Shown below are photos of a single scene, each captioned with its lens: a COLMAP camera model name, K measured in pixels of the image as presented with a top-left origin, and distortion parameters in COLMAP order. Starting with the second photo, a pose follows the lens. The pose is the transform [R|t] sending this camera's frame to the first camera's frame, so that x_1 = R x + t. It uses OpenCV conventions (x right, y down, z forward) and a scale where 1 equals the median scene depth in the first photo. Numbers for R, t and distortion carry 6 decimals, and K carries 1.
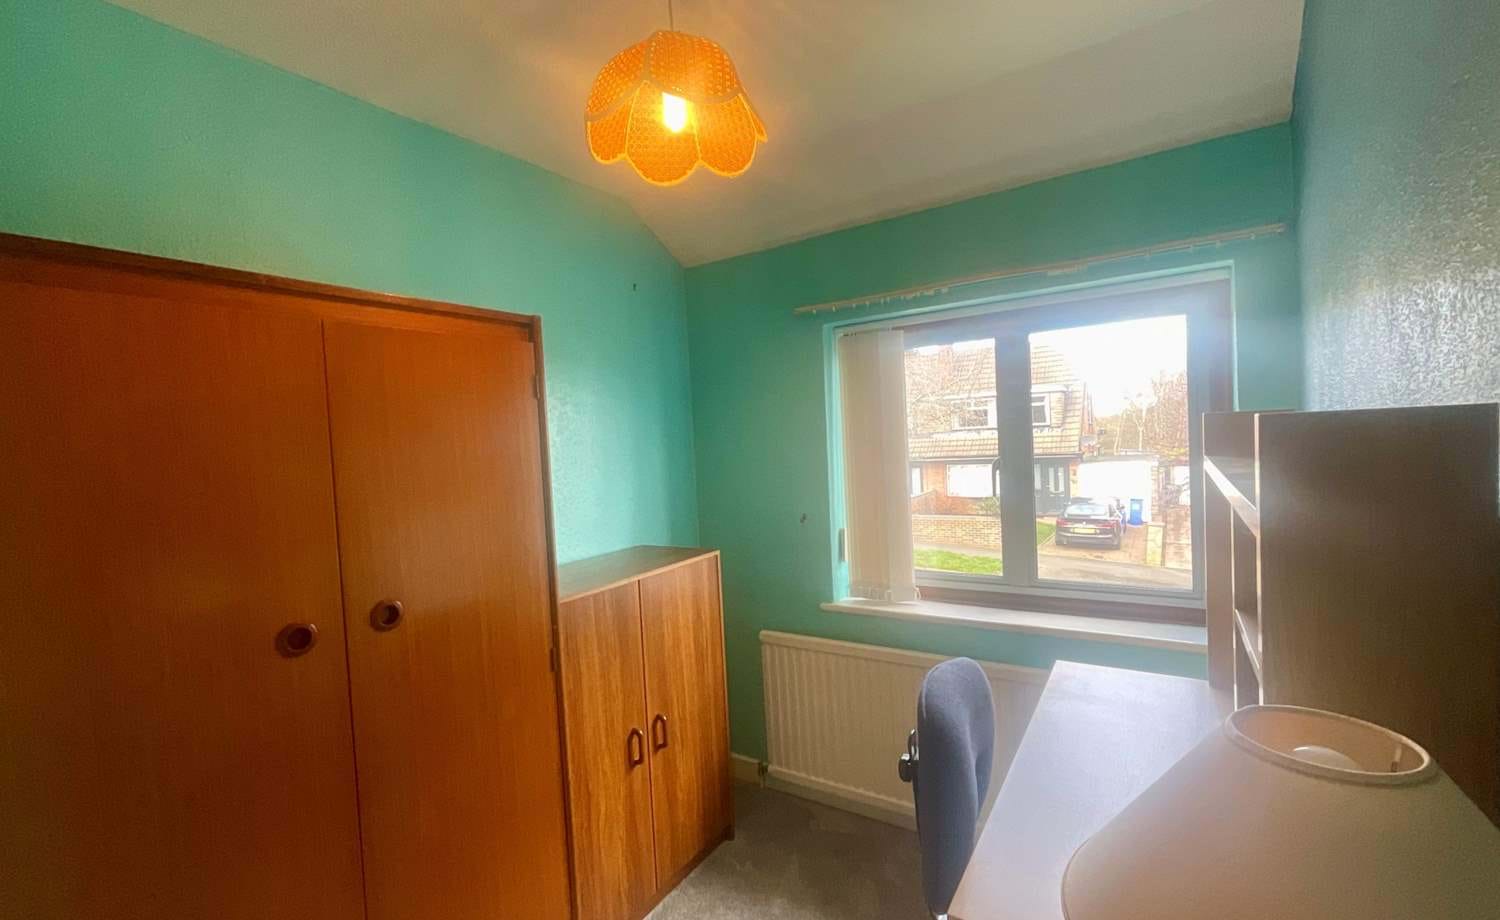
lens RADIAL K [[609.1, 0, 750.0], [0, 609.1, 460.0], [0, 0, 1]] dist [-0.003811, -0.000209]
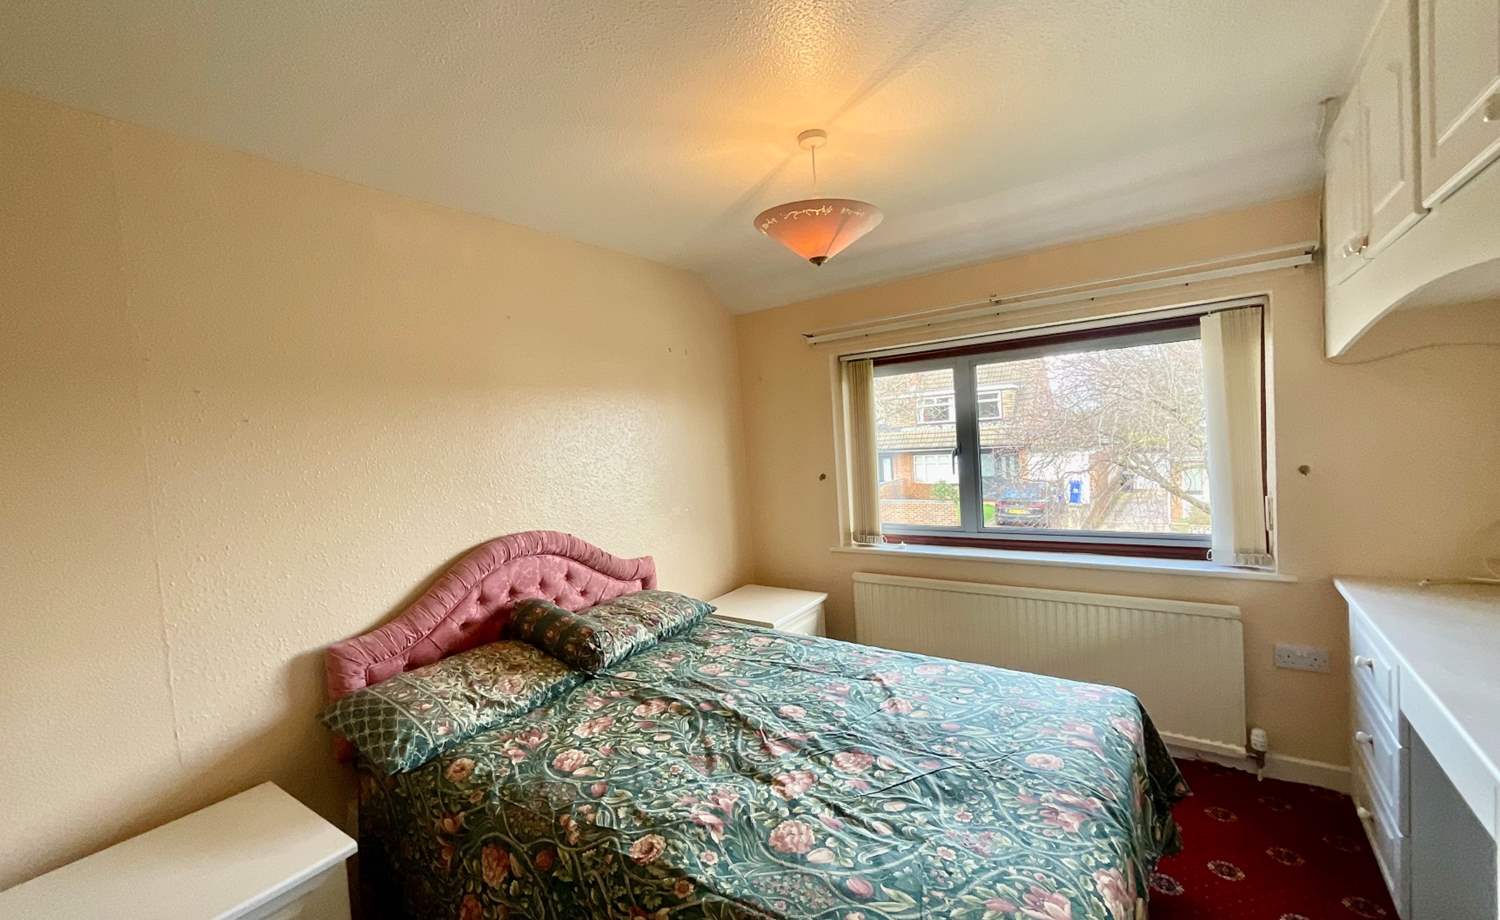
lens RADIAL K [[609.1, 0, 750.0], [0, 609.1, 460.0], [0, 0, 1]] dist [-0.003811, -0.000209]
pose [[0.998170, -0.016792, 0.058090, -0.053473], [0.016320, 0.999830, 0.008591, 0.001717], [-0.058224, -0.007627, 0.998274, -0.133766]]
